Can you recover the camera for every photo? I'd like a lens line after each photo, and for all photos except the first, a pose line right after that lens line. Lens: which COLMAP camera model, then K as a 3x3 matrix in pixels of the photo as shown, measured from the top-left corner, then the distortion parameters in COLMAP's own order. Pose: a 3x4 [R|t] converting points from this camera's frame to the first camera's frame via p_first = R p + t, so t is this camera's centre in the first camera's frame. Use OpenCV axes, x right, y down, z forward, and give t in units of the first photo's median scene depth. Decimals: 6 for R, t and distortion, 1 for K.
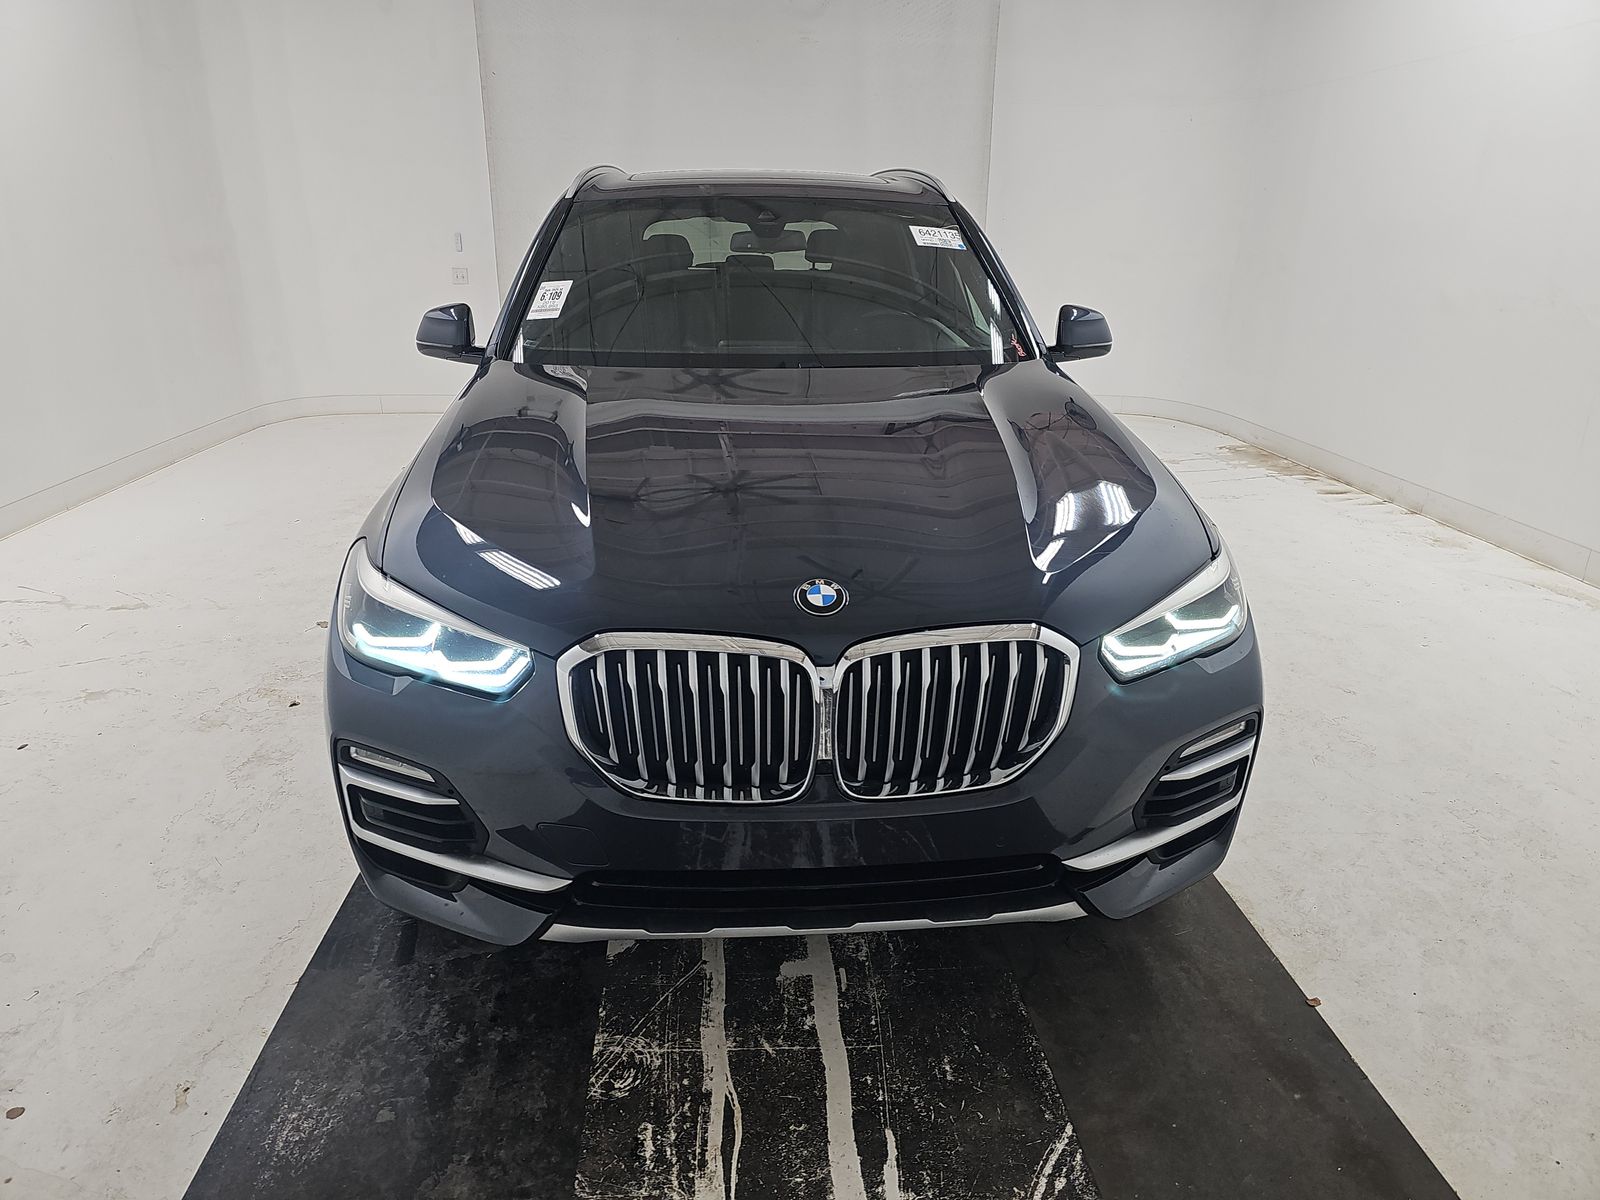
lens RADIAL K [[1054.4, 0, 811.6], [0, 1054.4, 603.2], [0, 0, 1]] dist [0.052881, -0.042706]
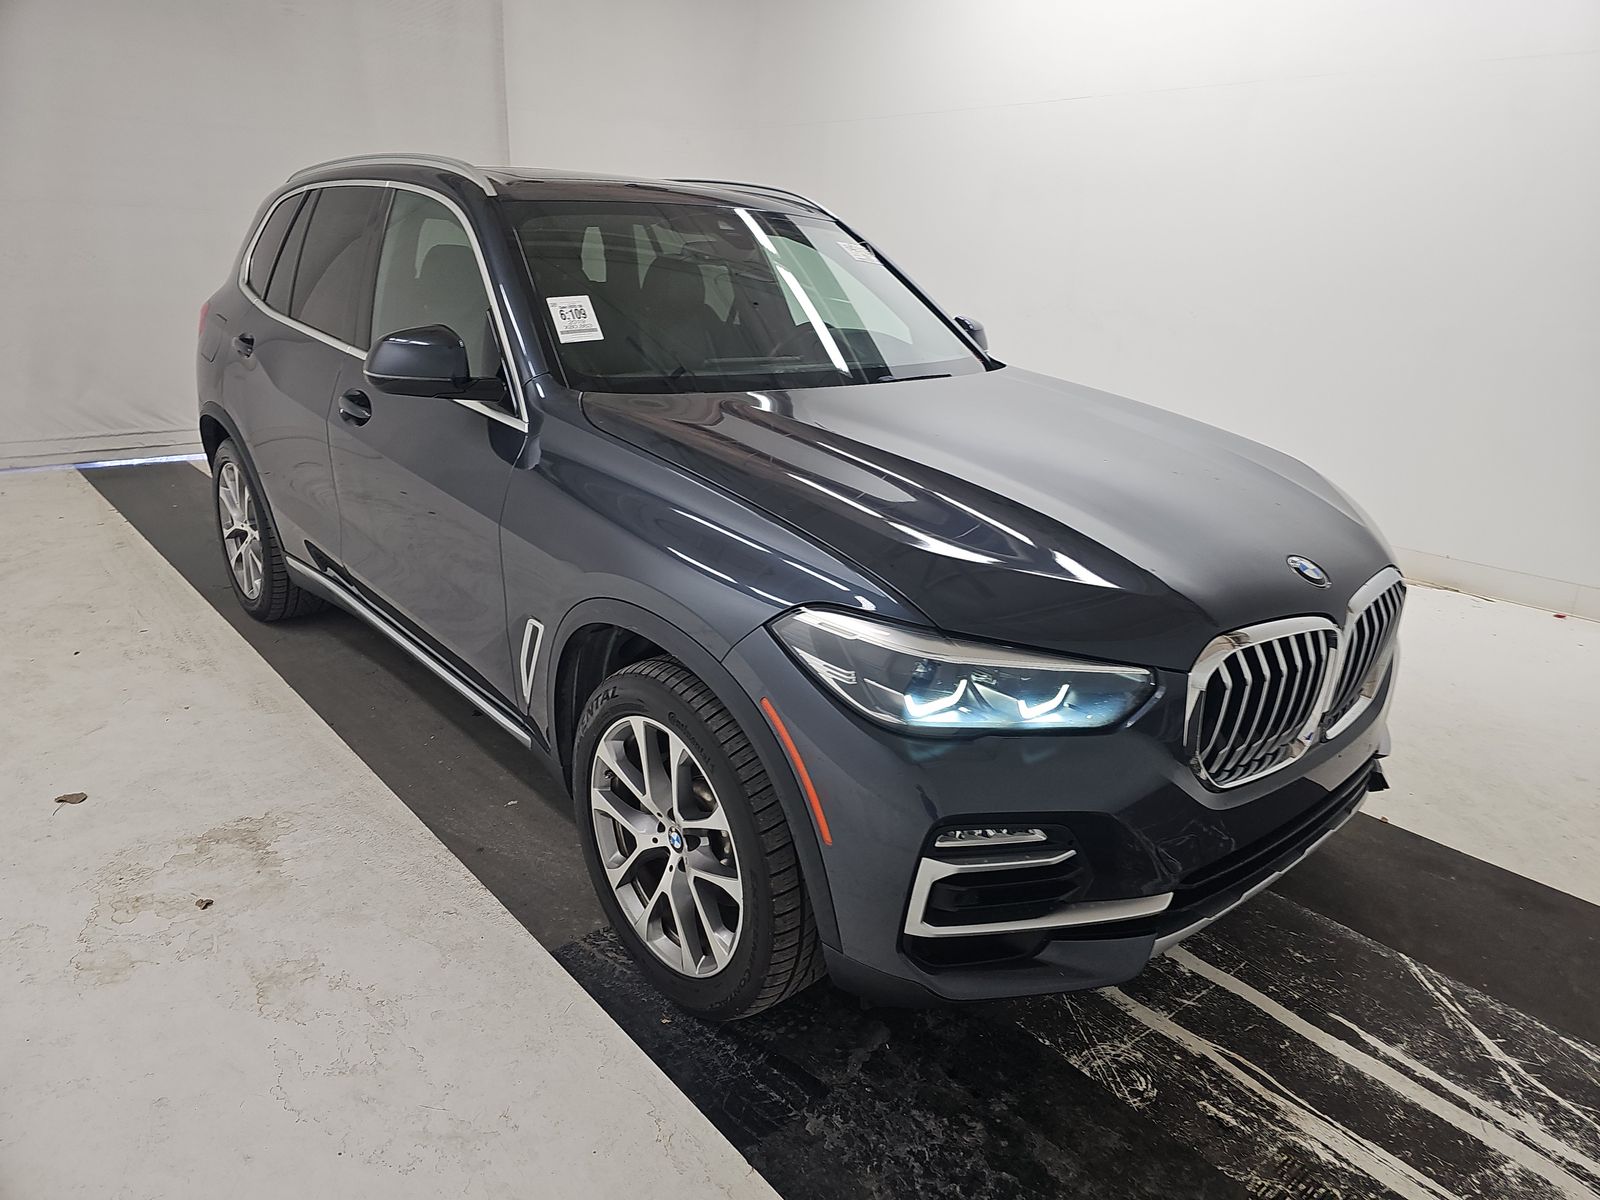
lens RADIAL K [[1054.4, 0, 811.6], [0, 1054.4, 603.2], [0, 0, 1]] dist [0.052881, -0.042706]
pose [[0.788700, -0.170162, 0.590760, -0.933596], [0.176070, 0.983200, 0.048136, -0.103664], [-0.589026, 0.066050, 0.805410, 0.329188]]
